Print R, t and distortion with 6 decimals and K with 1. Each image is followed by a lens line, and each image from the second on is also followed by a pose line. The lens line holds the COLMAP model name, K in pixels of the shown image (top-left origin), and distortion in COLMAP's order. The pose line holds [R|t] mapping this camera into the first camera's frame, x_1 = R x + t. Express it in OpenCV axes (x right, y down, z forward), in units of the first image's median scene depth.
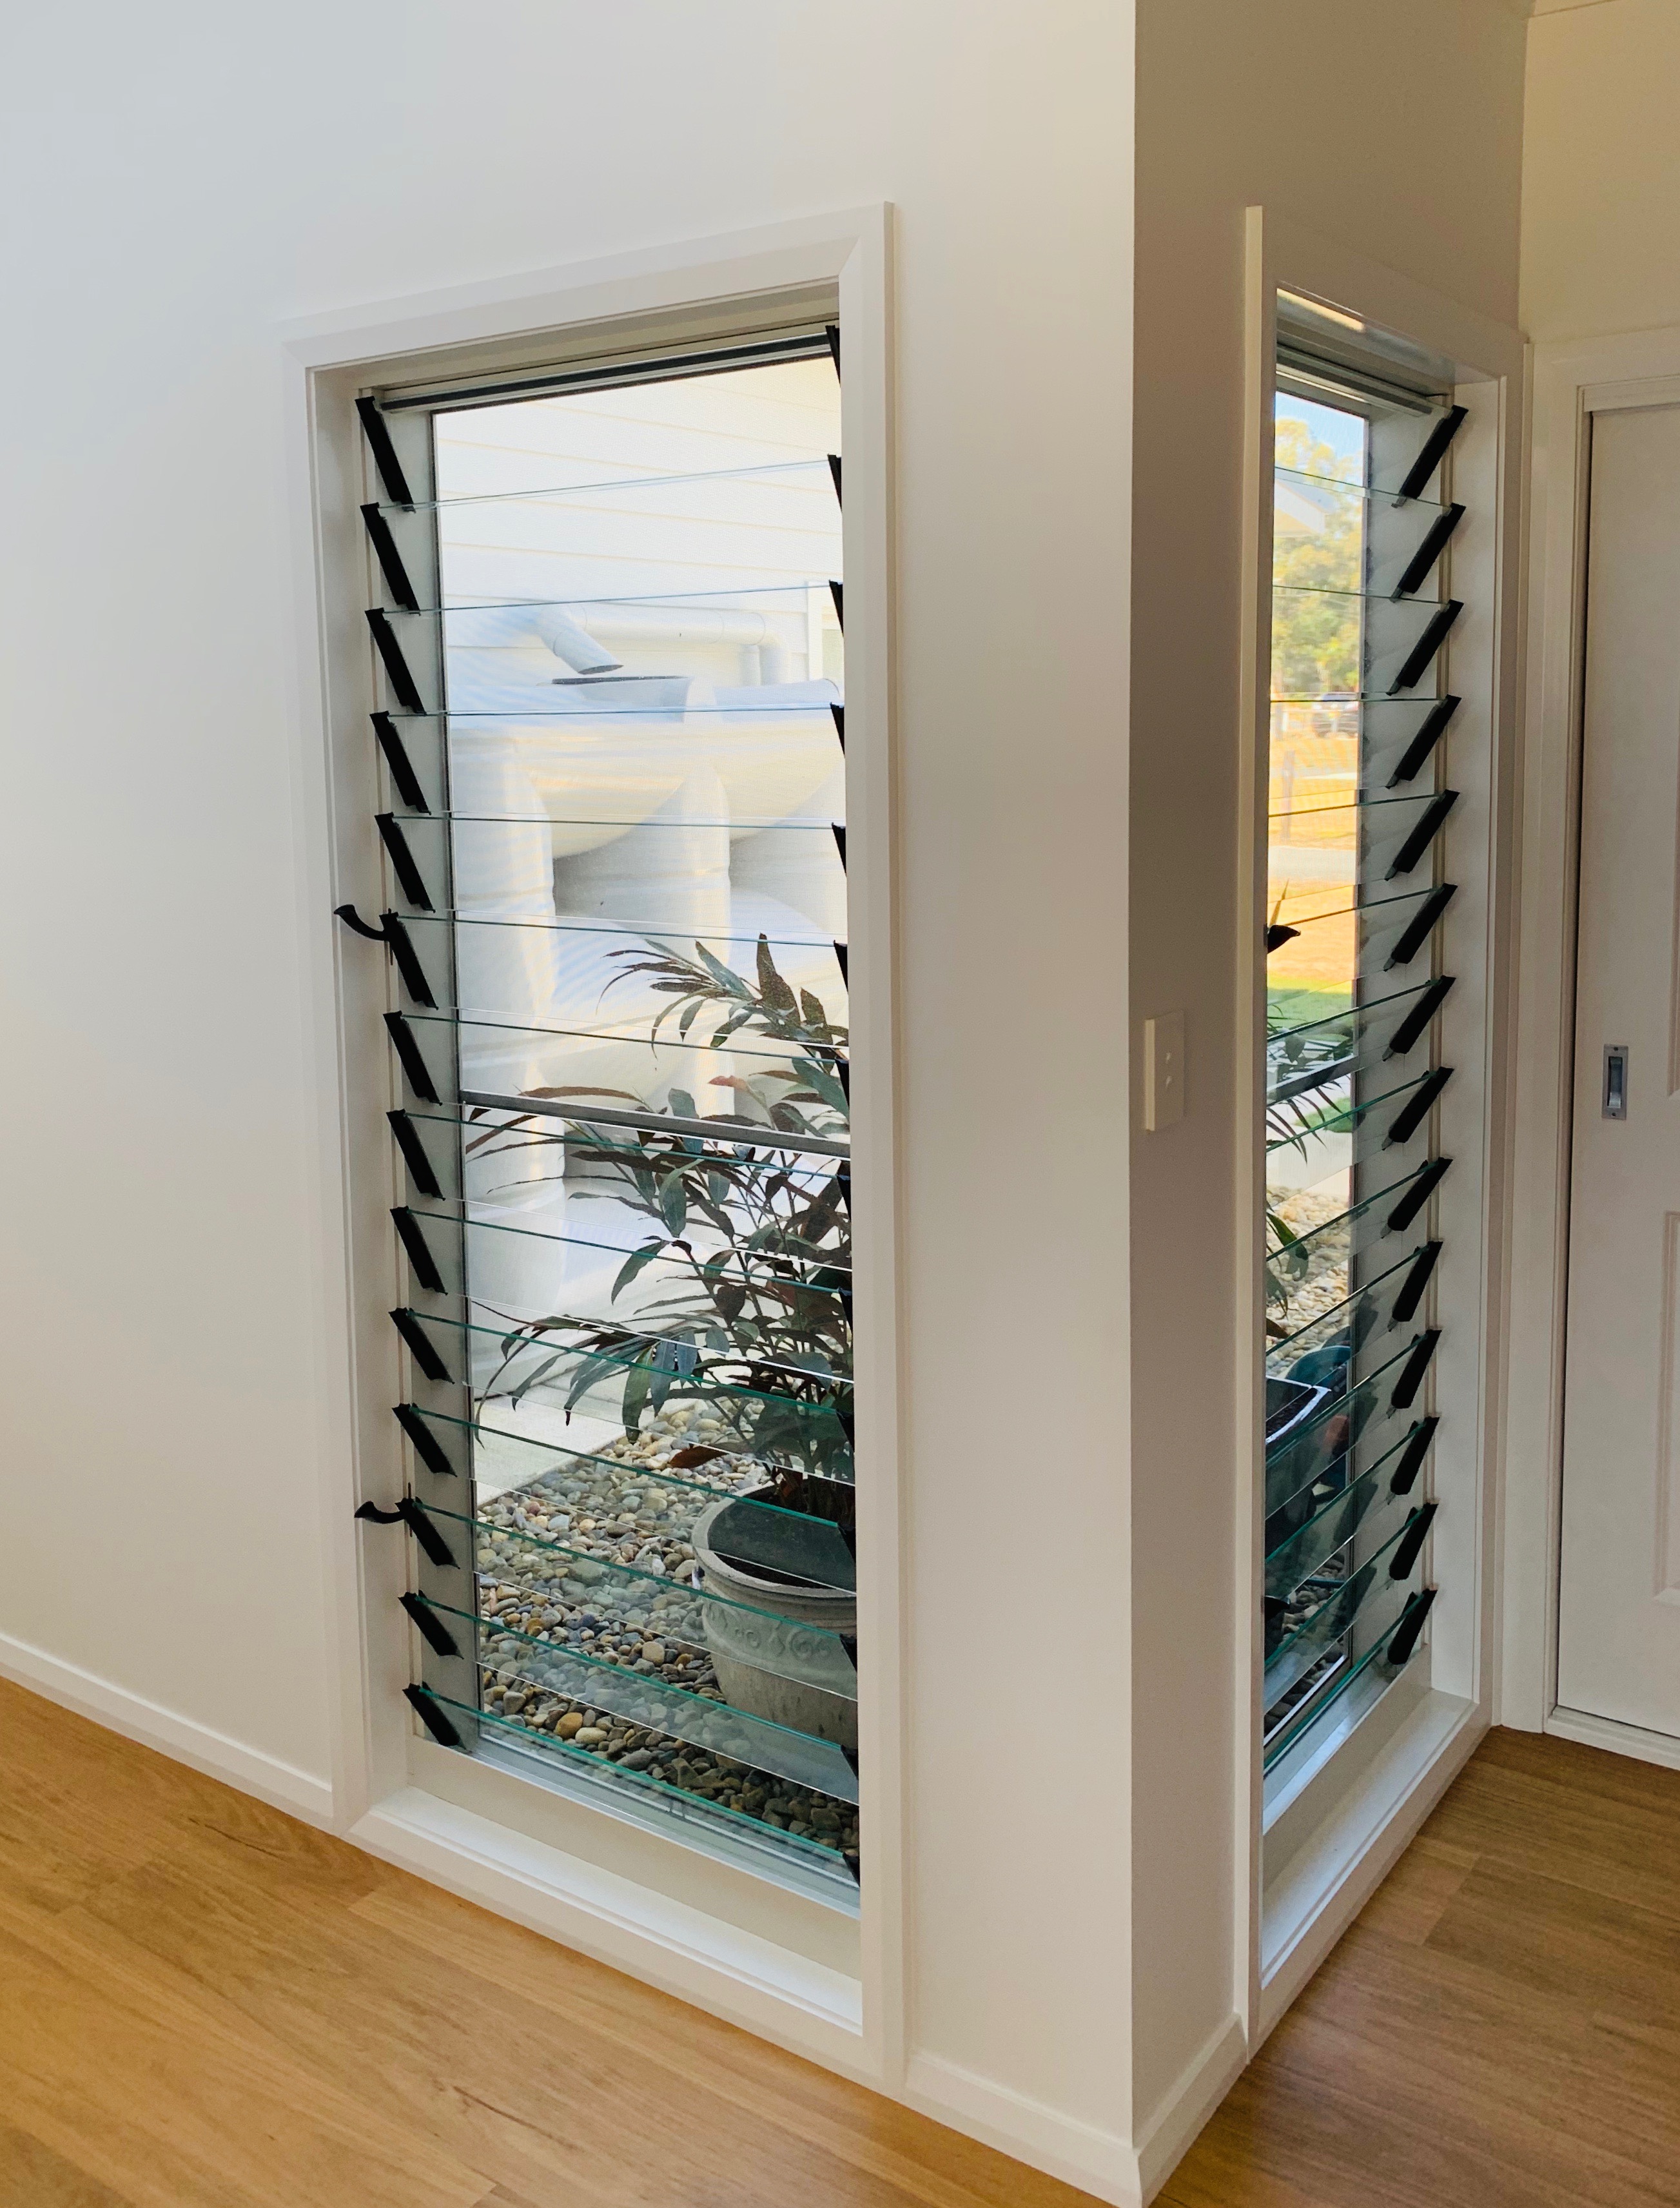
lens RADIAL K [[1977.1, 0, 840.4], [0, 1977.1, 1101.3], [0, 0, 1]] dist [0.002421, 0.002243]
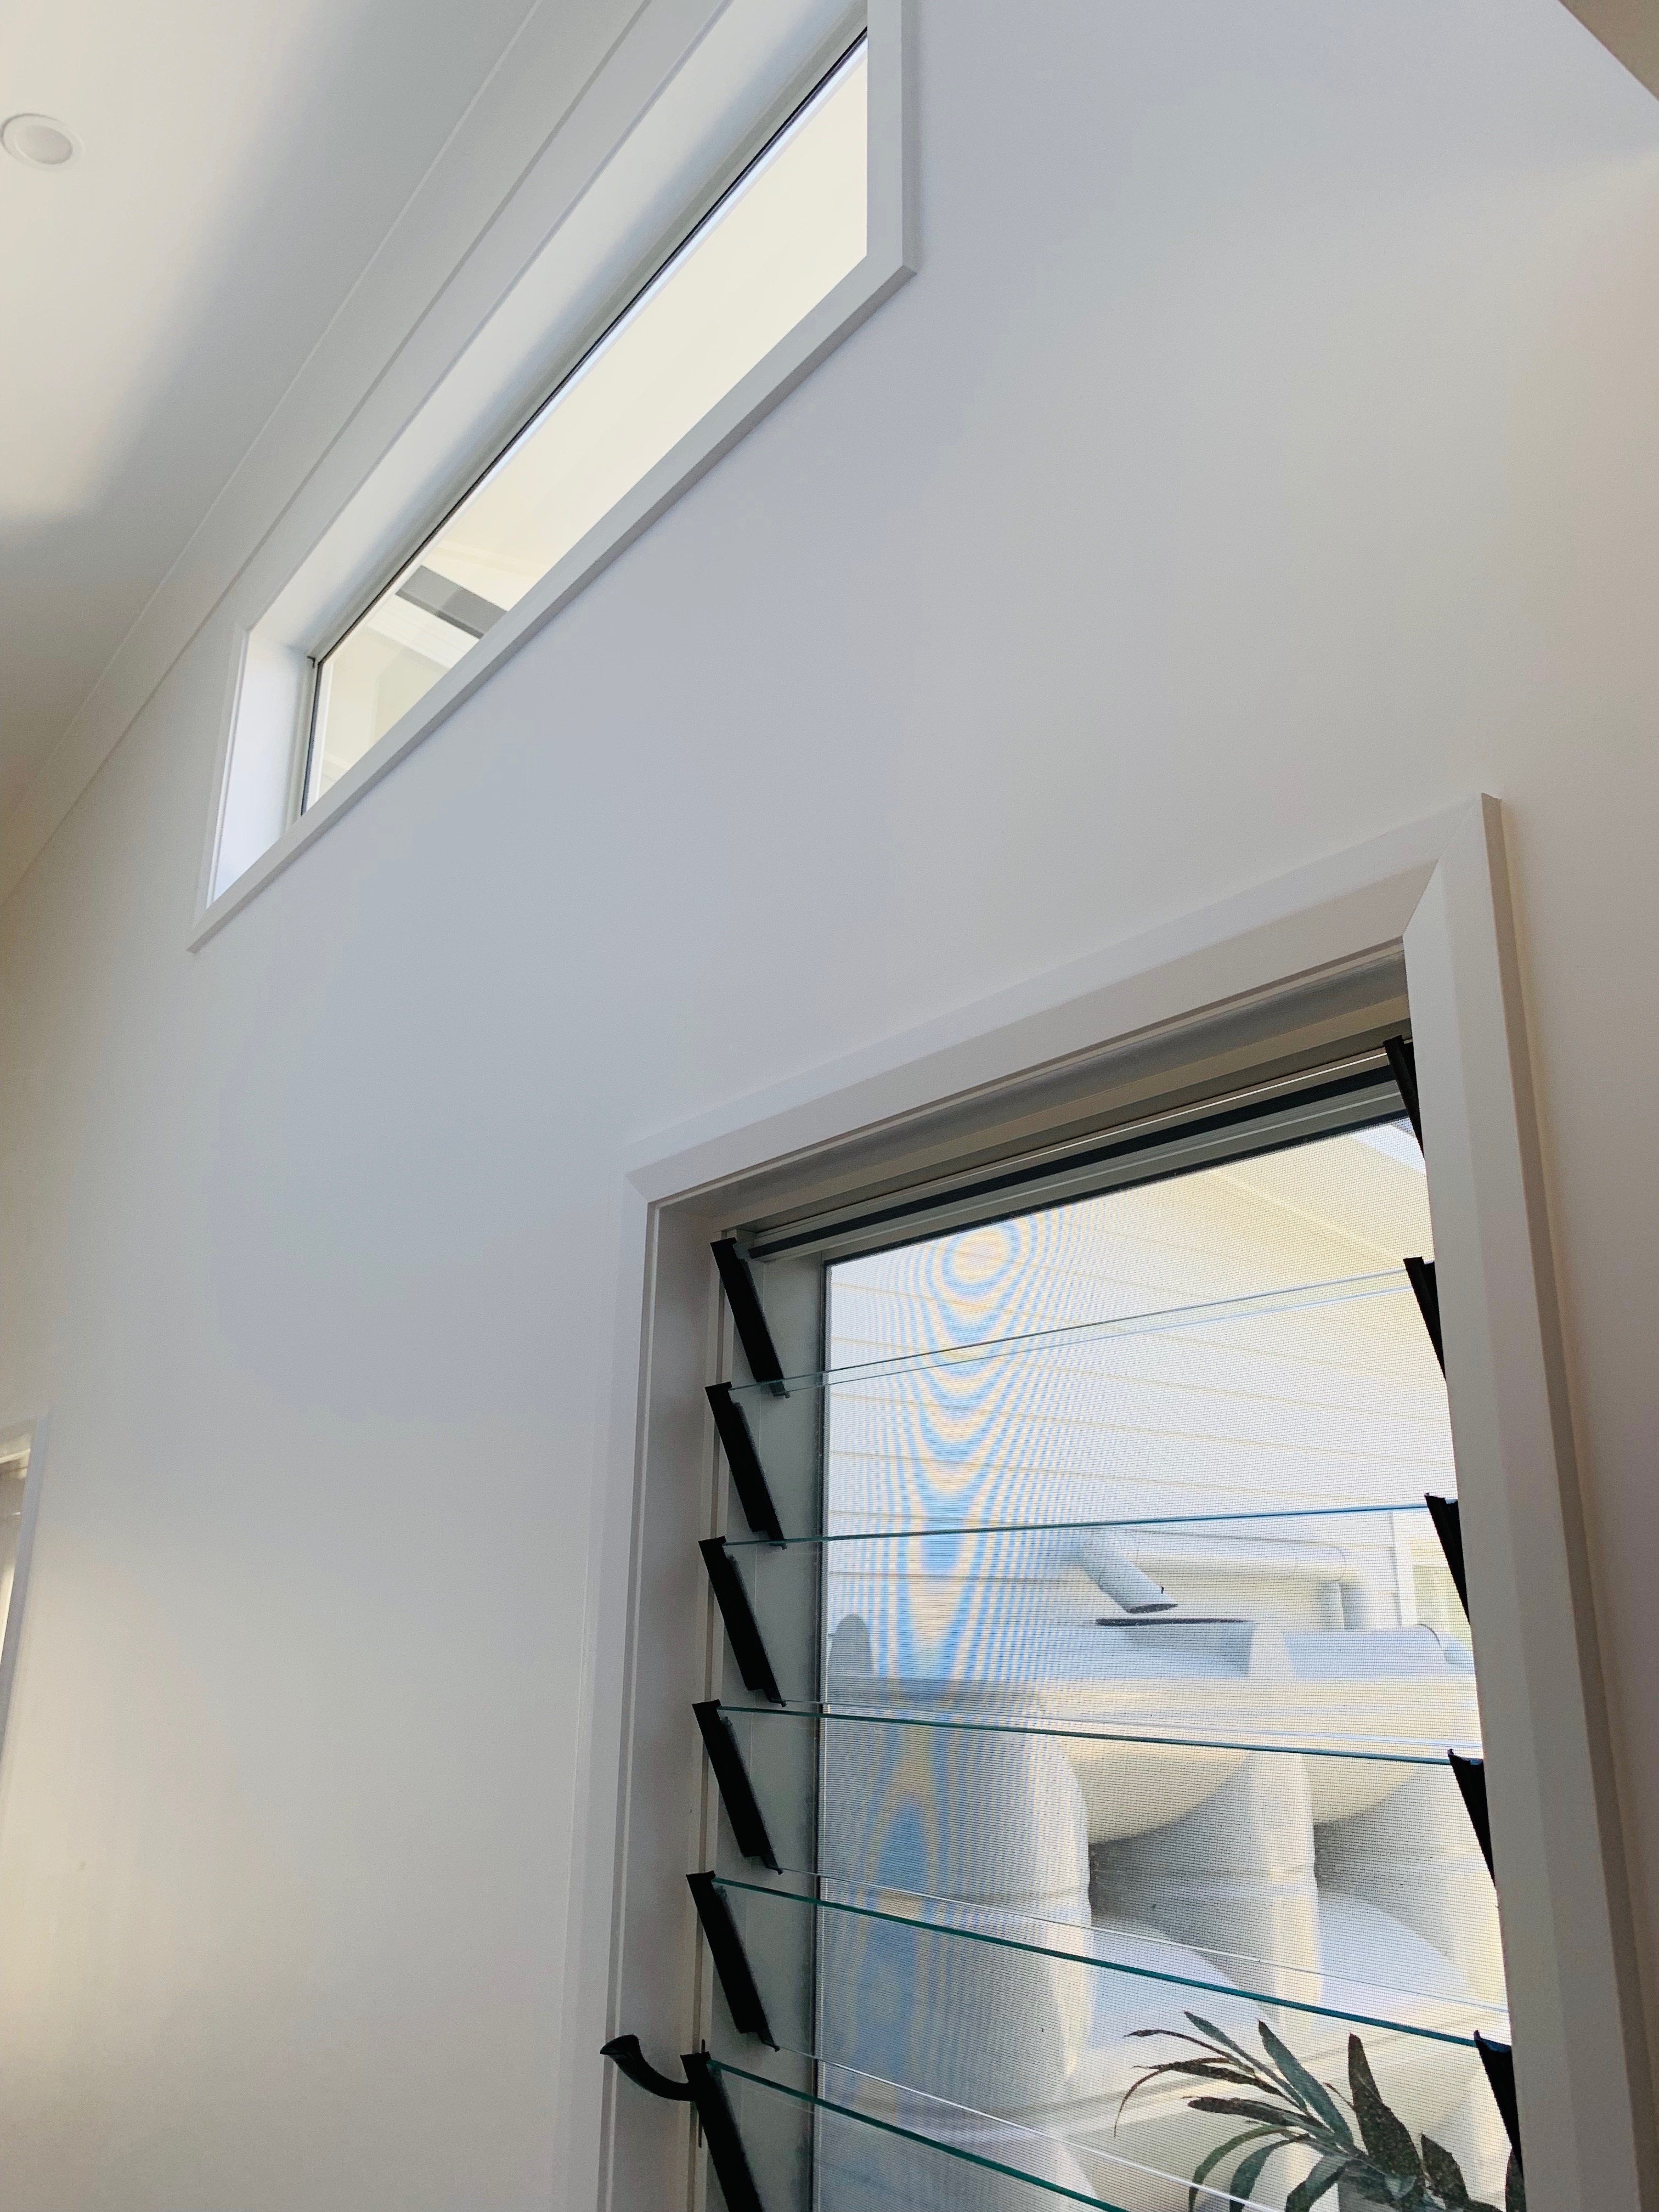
lens RADIAL K [[1703.2, 0, 879.2], [0, 1703.2, 1017.8], [0, 0, 1]] dist [-0.002578, -0.008556]
pose [[0.955565, -0.074586, -0.285190, -0.005275], [-0.082345, 0.861410, -0.501191, -0.112596], [0.283047, 0.502404, 0.816991, 0.440035]]
